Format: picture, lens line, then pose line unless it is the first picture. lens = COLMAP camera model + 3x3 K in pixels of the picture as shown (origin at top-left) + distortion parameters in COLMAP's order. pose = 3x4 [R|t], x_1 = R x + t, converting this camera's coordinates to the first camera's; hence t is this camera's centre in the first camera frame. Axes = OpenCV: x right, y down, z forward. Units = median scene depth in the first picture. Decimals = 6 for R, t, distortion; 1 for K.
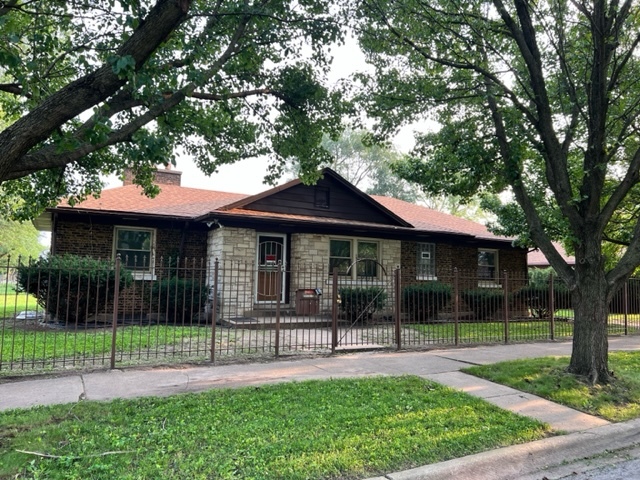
lens RADIAL K [[486.4, 0, 320.0], [0, 486.4, 240.0], [0, 0, 1]] dist [-0.004159, -0.001629]
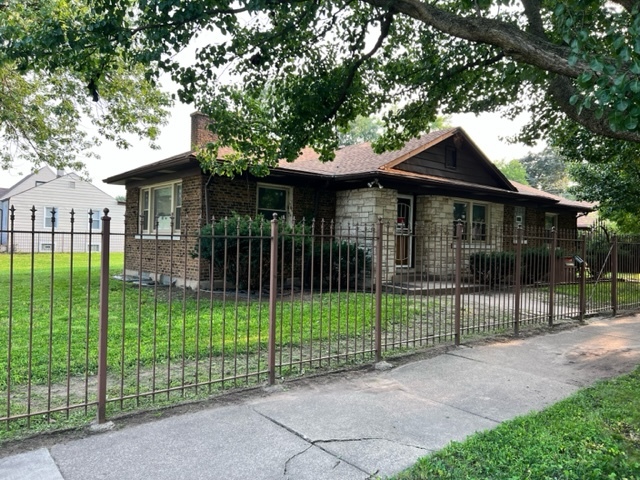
lens RADIAL K [[486.4, 0, 320.0], [0, 486.4, 240.0], [0, 0, 1]] dist [-0.004159, -0.001629]
pose [[0.987010, 0.009227, 0.160395, -0.409693], [-0.024038, 0.995593, 0.090650, -0.007668], [-0.158852, -0.093328, 0.982882, 0.085230]]
